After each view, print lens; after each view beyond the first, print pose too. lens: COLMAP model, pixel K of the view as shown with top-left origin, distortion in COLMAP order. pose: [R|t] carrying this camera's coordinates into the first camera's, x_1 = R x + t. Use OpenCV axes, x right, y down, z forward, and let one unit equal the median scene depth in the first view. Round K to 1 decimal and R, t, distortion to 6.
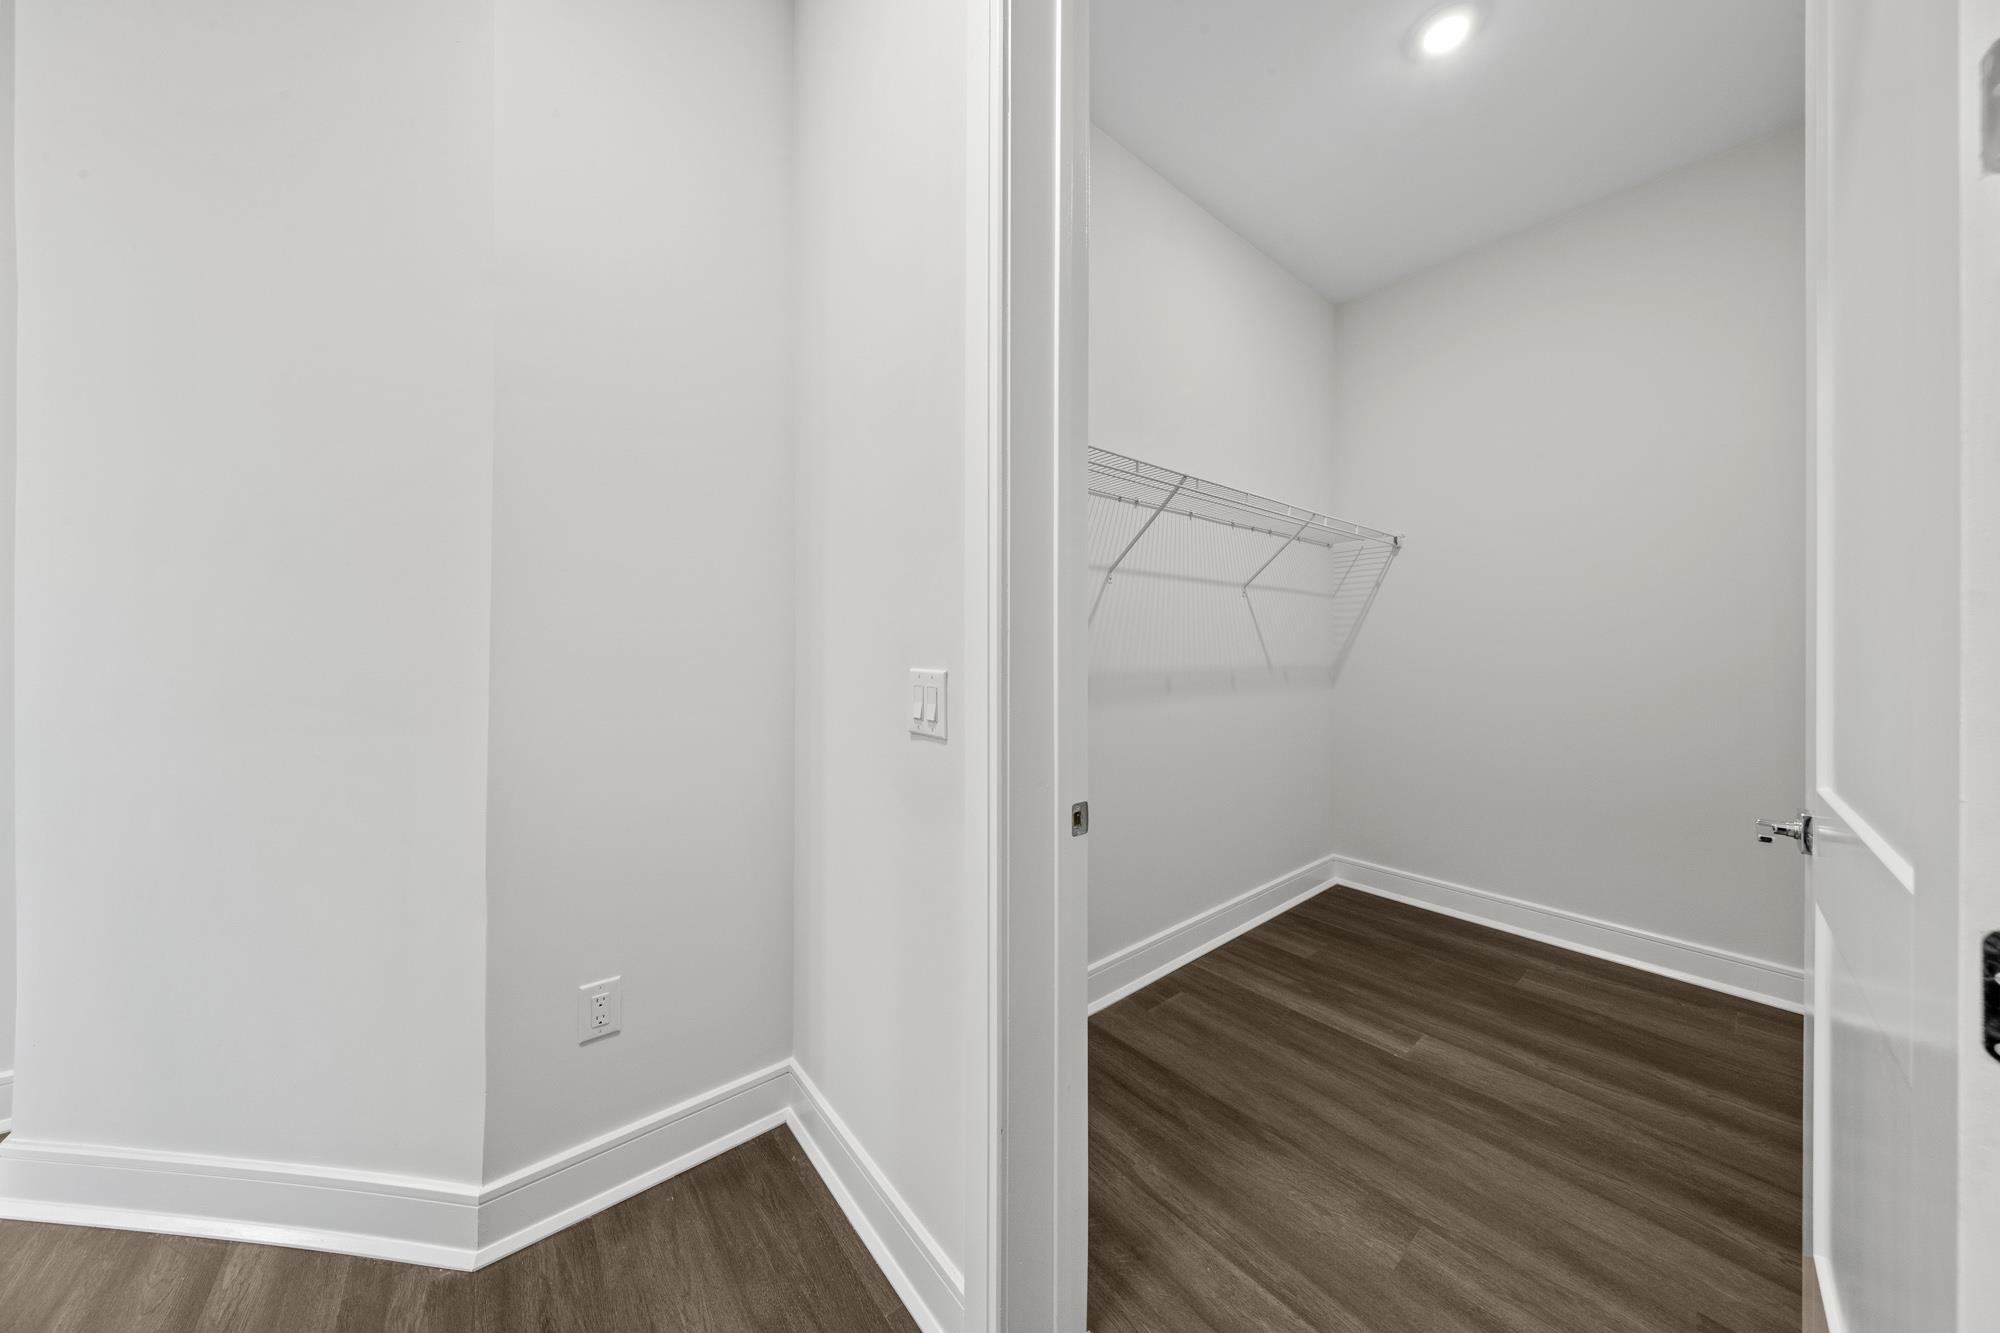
lens RADIAL K [[635.6, 0, 991.2], [0, 635.6, 655.7], [0, 0, 1]] dist [-0.000250, -0.000120]
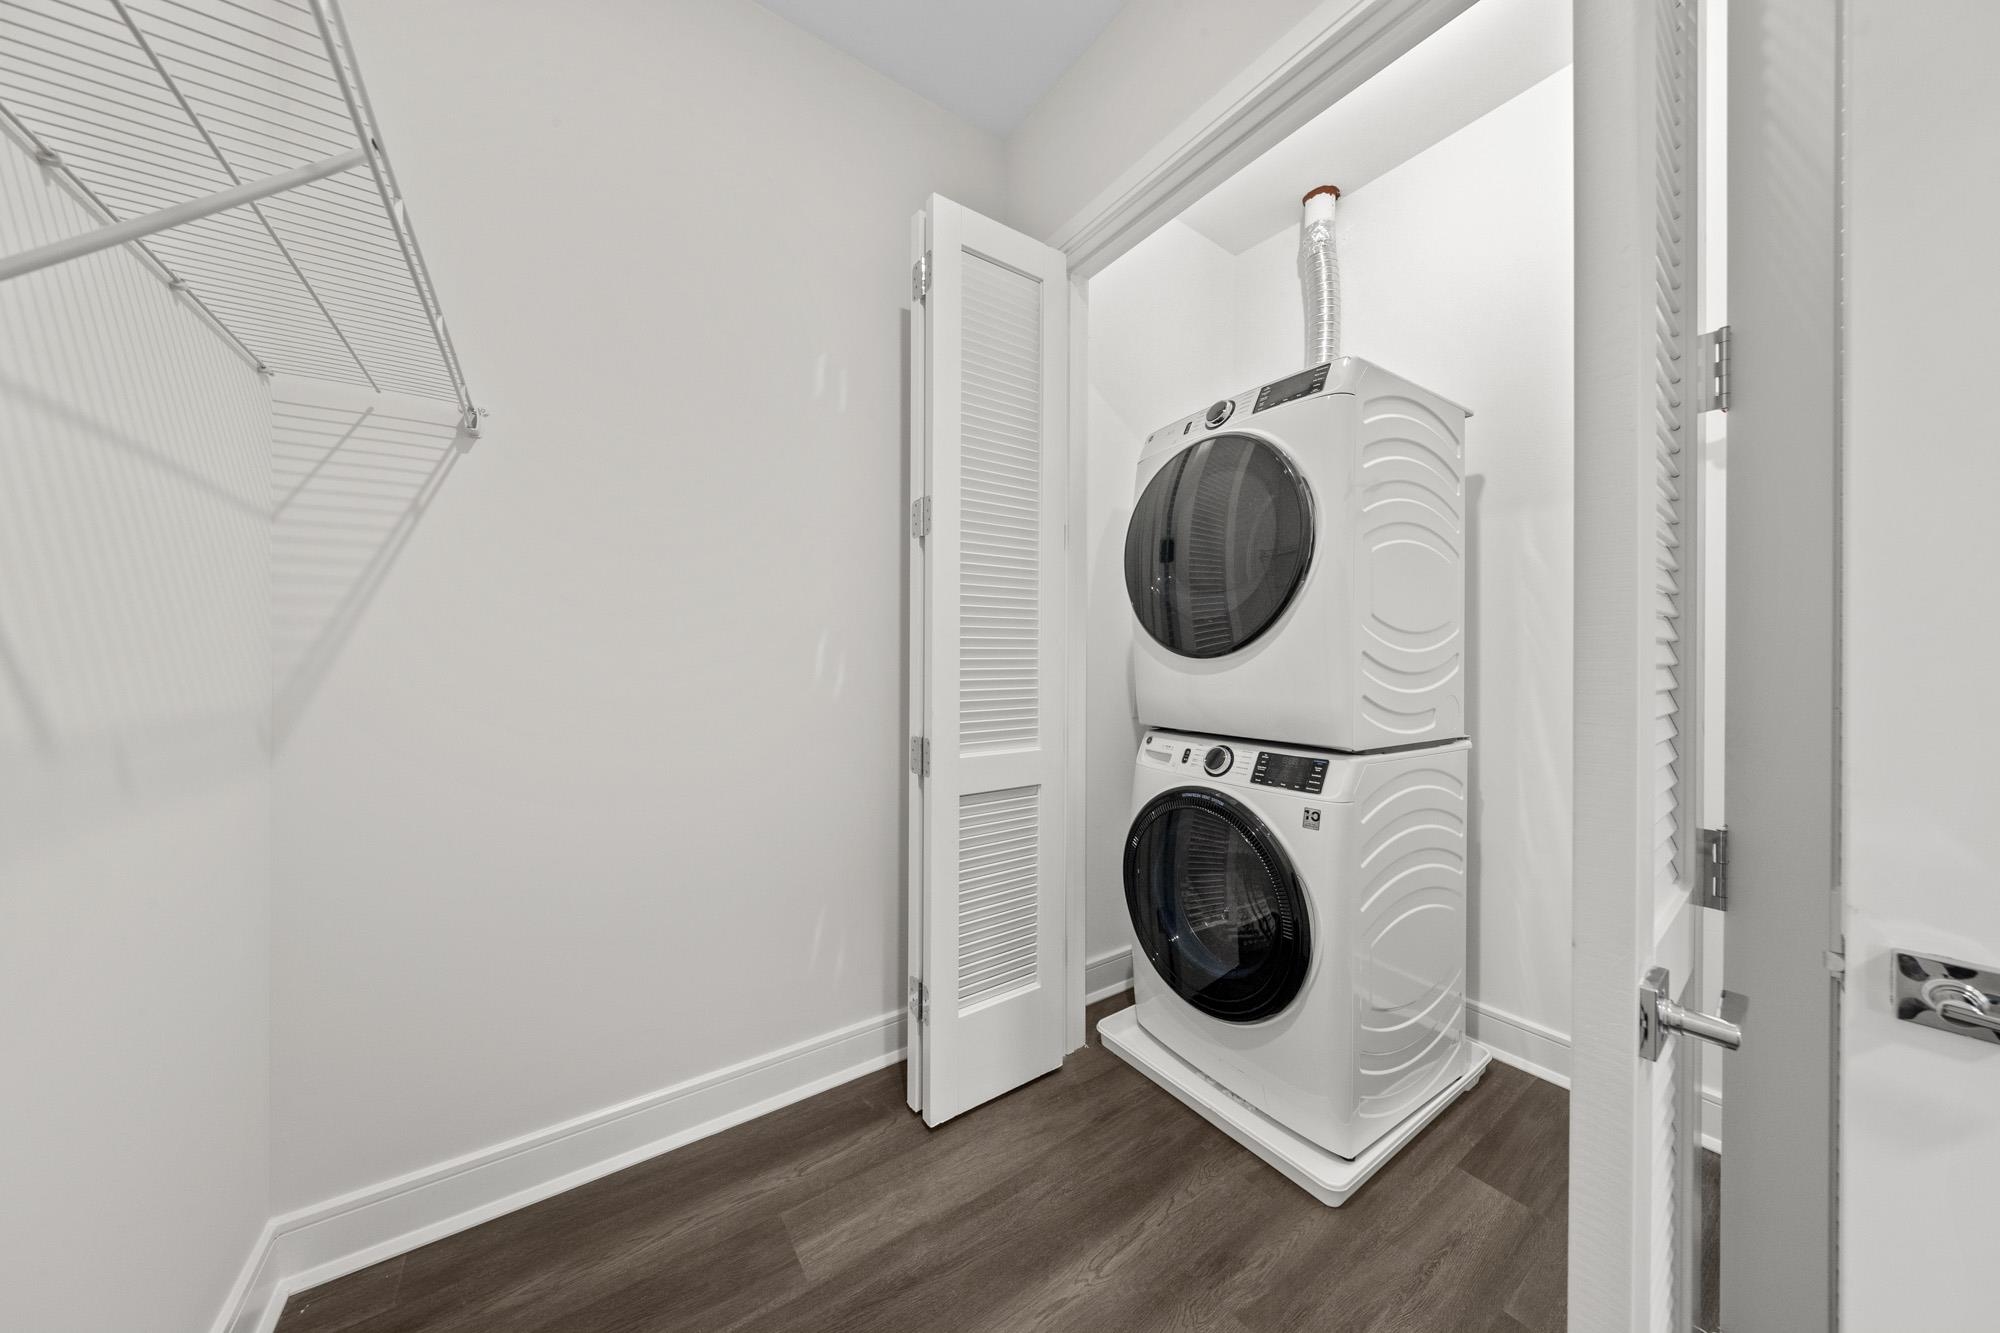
lens RADIAL K [[635.6, 0, 991.2], [0, 635.6, 655.7], [0, 0, 1]] dist [-0.000250, -0.000120]
pose [[0.084064, 0.000581, 0.996460, 0.233891], [0.005493, 0.999984, -0.001047, -0.012065], [-0.996445, 0.005562, 0.084060, 0.625168]]
